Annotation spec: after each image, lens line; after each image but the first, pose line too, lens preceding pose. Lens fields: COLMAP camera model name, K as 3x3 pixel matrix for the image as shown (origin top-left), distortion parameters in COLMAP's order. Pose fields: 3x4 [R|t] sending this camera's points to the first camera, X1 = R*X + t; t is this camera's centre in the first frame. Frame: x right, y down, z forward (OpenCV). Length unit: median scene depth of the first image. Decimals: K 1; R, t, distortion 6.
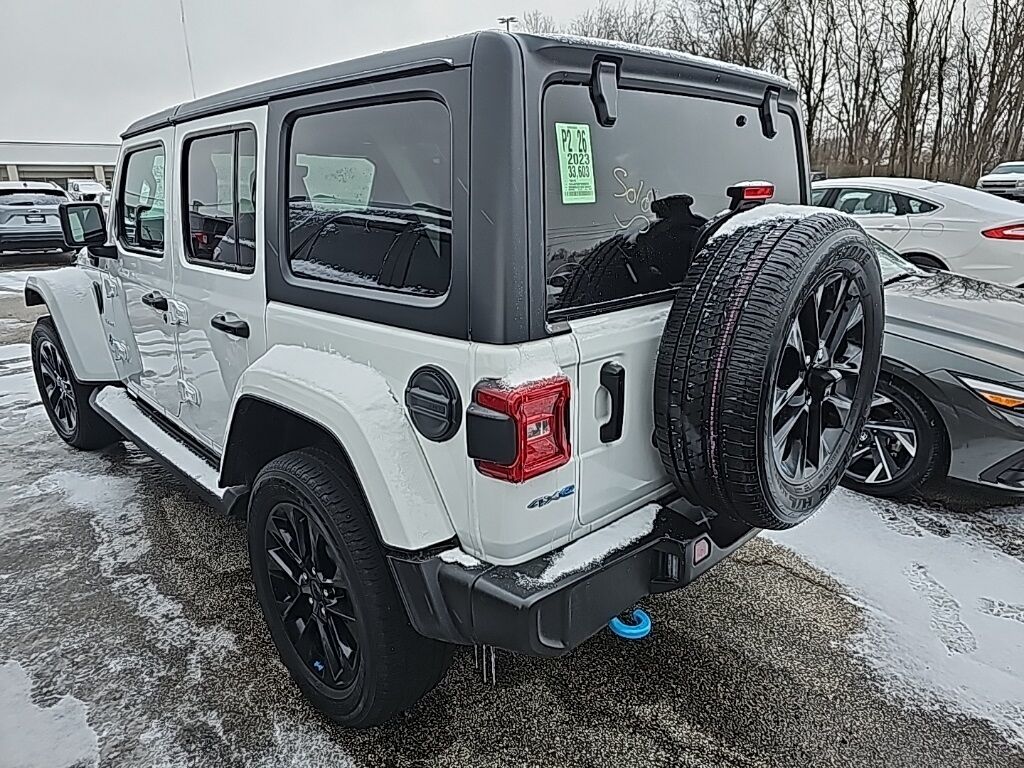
lens RADIAL K [[684.1, 0, 512.6], [0, 684.1, 393.2], [0, 0, 1]] dist [0.032276, 0.000104]
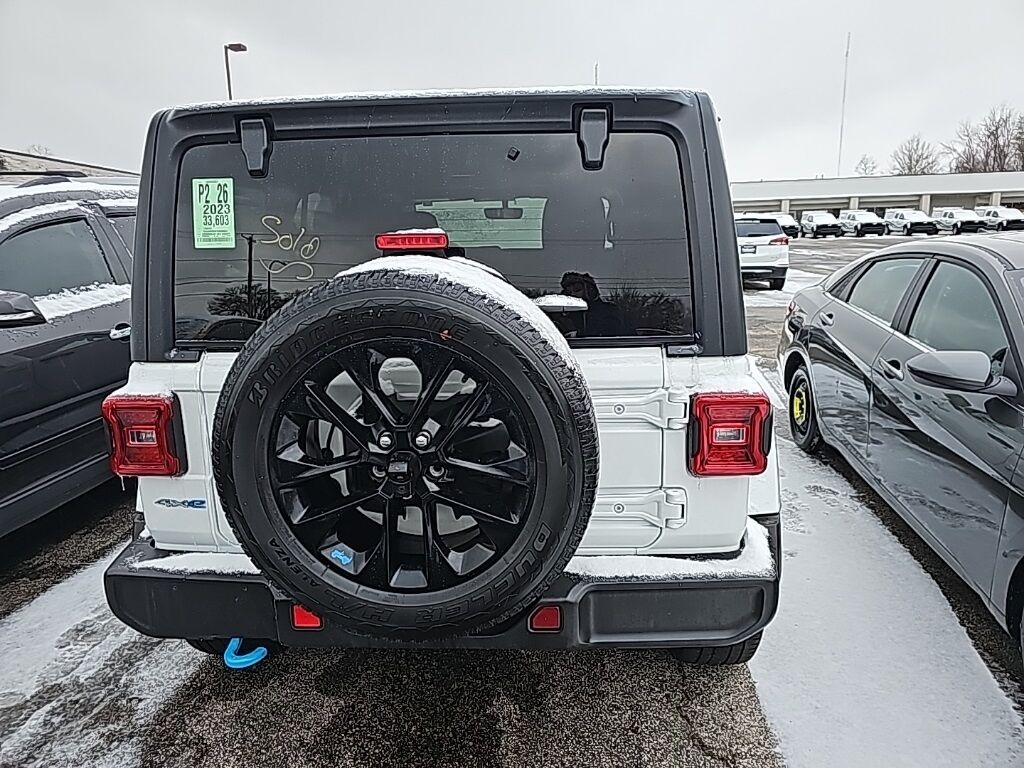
lens RADIAL K [[684.1, 0, 512.6], [0, 684.1, 393.2], [0, 0, 1]] dist [0.032276, 0.000104]
pose [[0.666200, 0.174400, -0.725095, 1.258571], [-0.204260, 0.977764, 0.047503, -0.197759], [0.717256, 0.116461, 0.687009, 0.602546]]
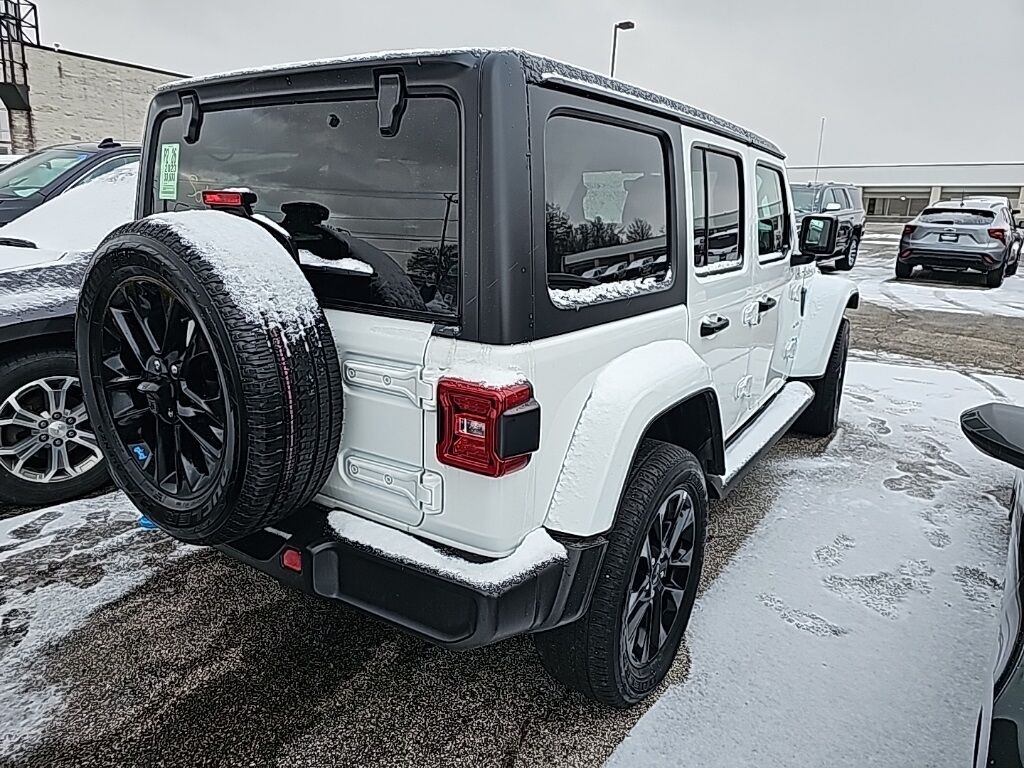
lens RADIAL K [[684.0, 0, 512.0], [0, 684.0, 384.0], [0, 0, 1]] dist [0.026514, -0.001411]
pose [[0.175533, 0.271639, -0.946256, 1.645613], [-0.310716, 0.927337, 0.208570, -0.436820], [0.934154, 0.257406, 0.247181, 1.395644]]
